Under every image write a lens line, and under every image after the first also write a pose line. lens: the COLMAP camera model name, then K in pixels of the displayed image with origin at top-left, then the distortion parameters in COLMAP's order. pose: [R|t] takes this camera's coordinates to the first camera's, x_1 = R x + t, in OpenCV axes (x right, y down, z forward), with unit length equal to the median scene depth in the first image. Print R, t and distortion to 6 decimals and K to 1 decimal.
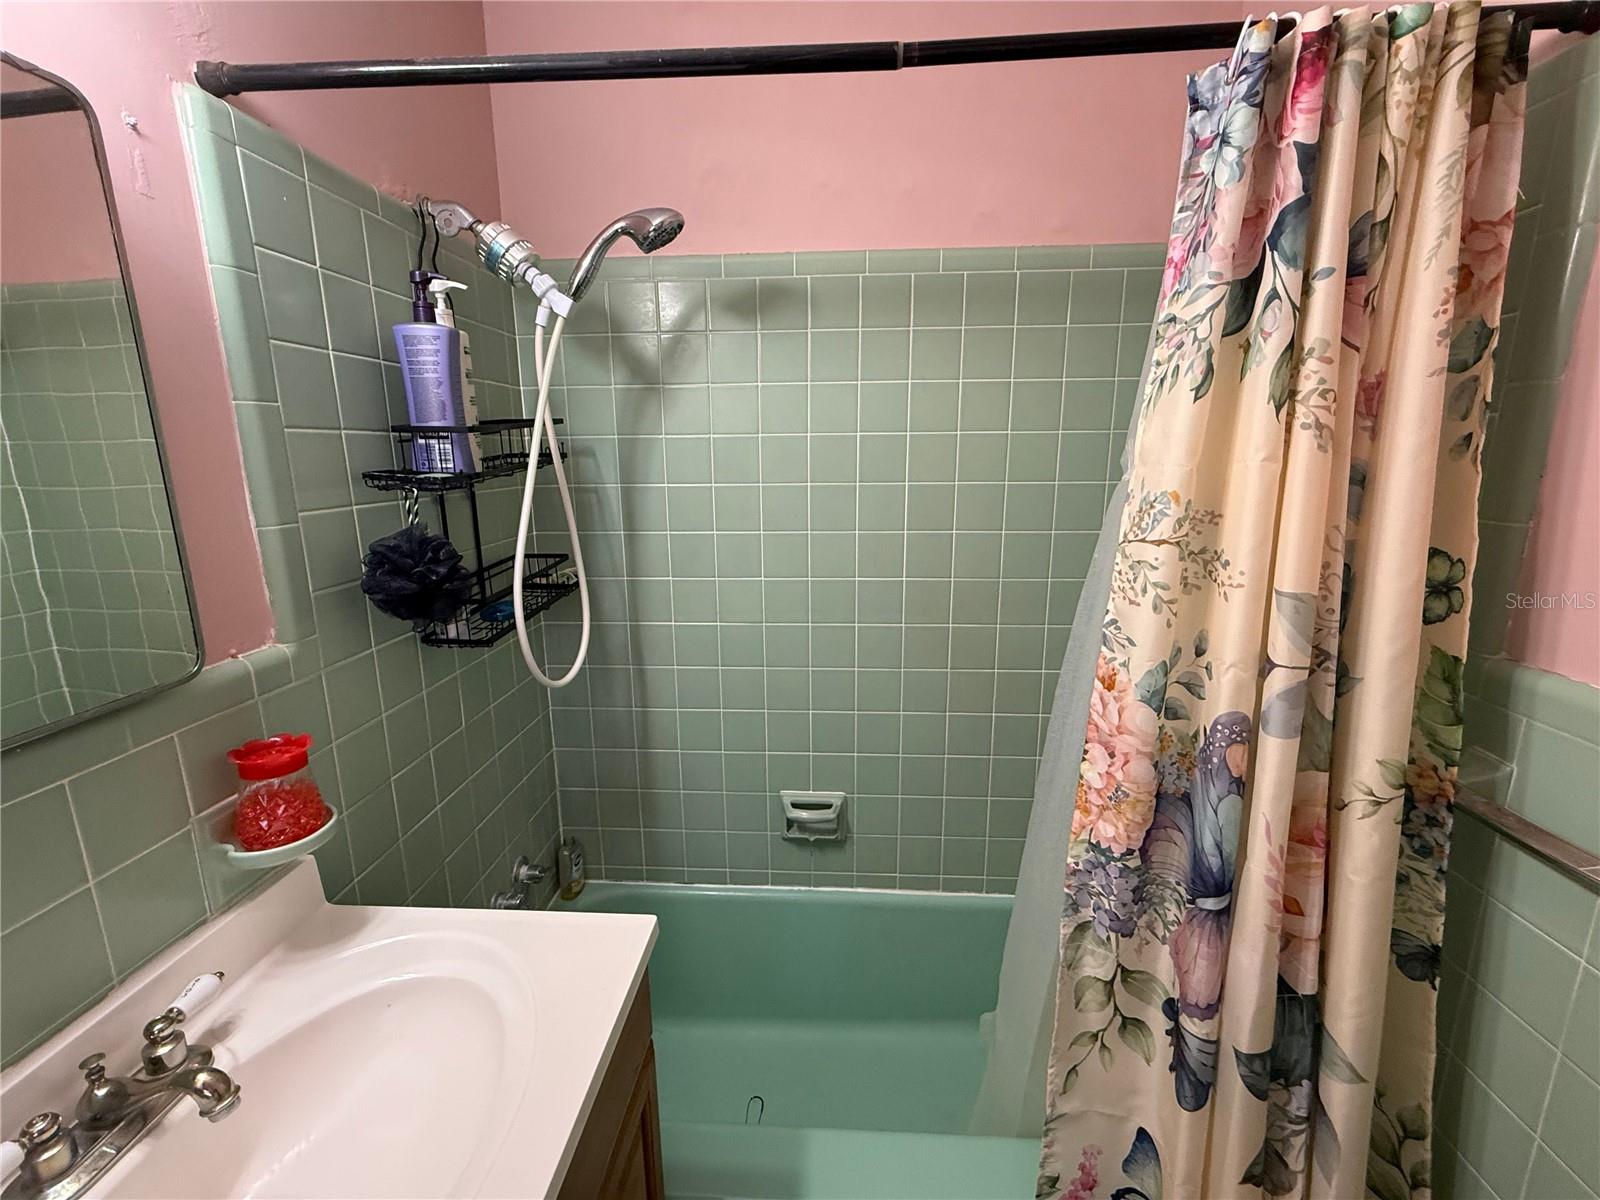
lens RADIAL K [[698.8, 0, 803.2], [0, 698.8, 595.5], [0, 0, 1]] dist [0.000778, 0.000823]
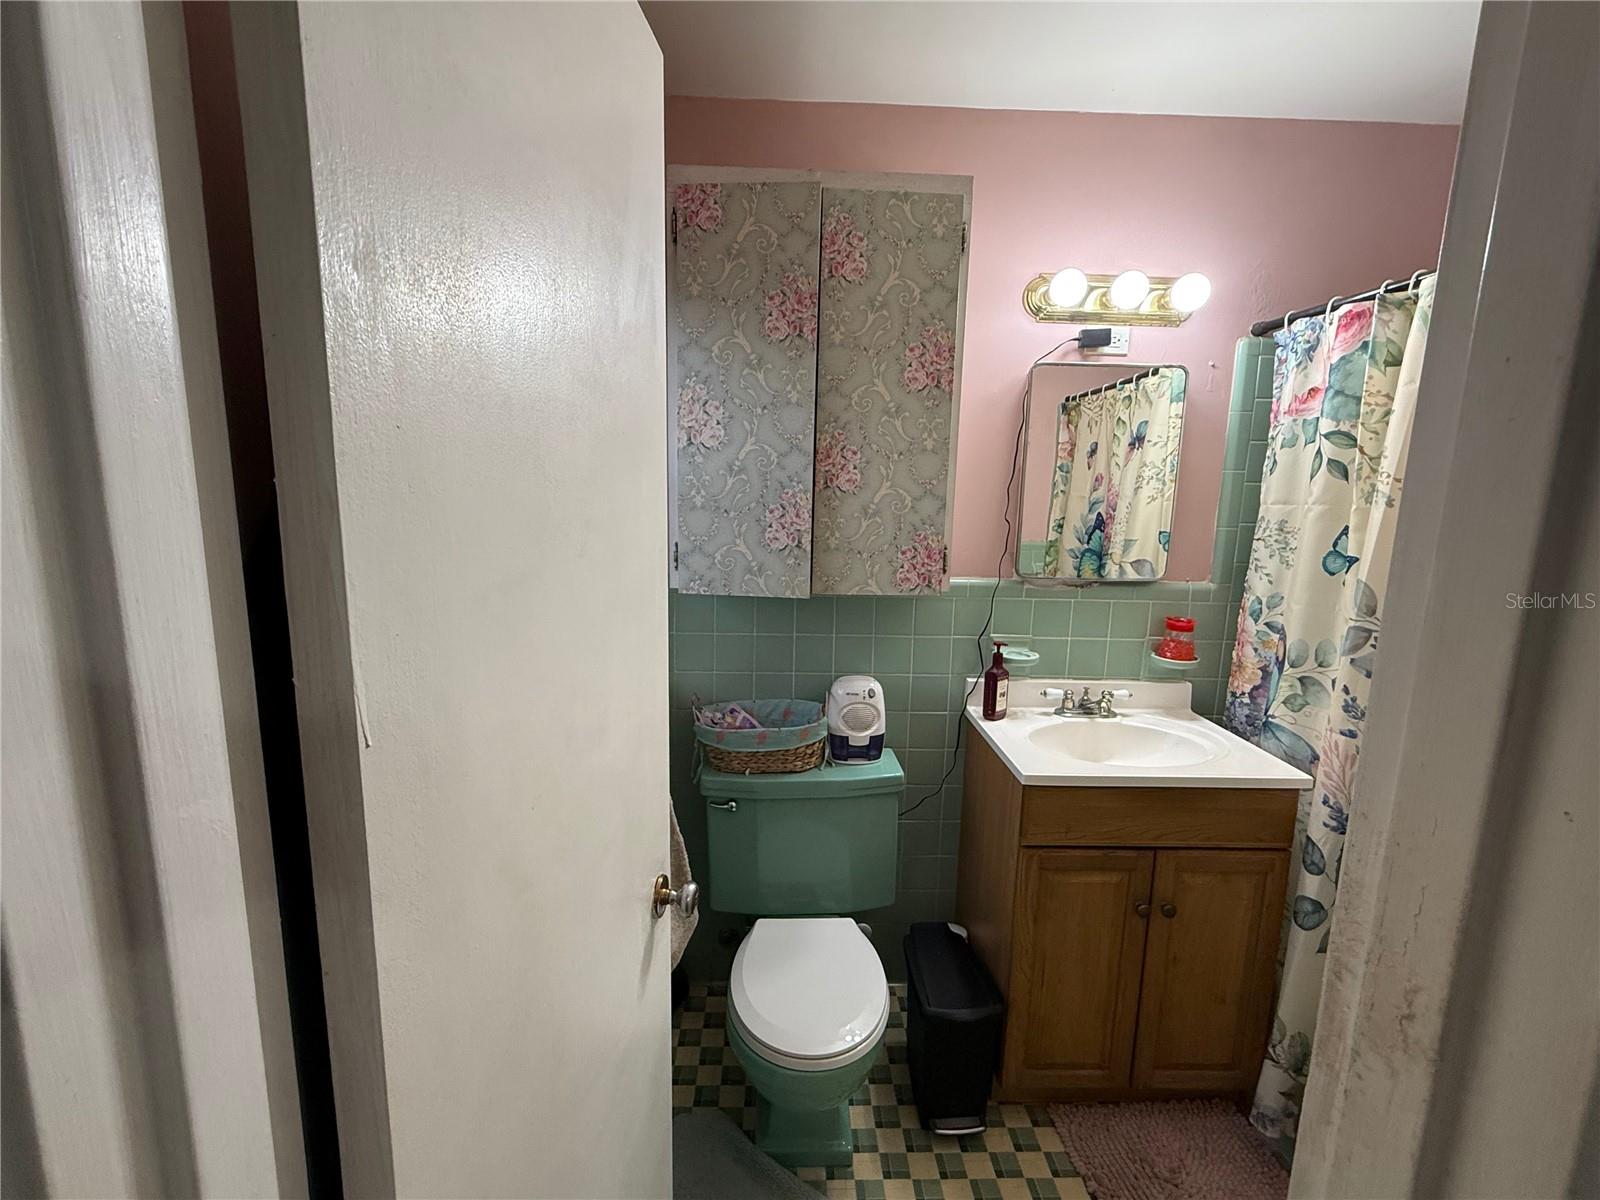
lens RADIAL K [[698.8, 0, 803.0], [0, 698.8, 598.6], [0, 0, 1]] dist [0.000778, 0.000823]
pose [[0.085730, 0.179754, -0.979969, 1.399169], [-0.231975, 0.960159, 0.155827, 0.079868], [0.968937, 0.213969, 0.124013, -0.514409]]
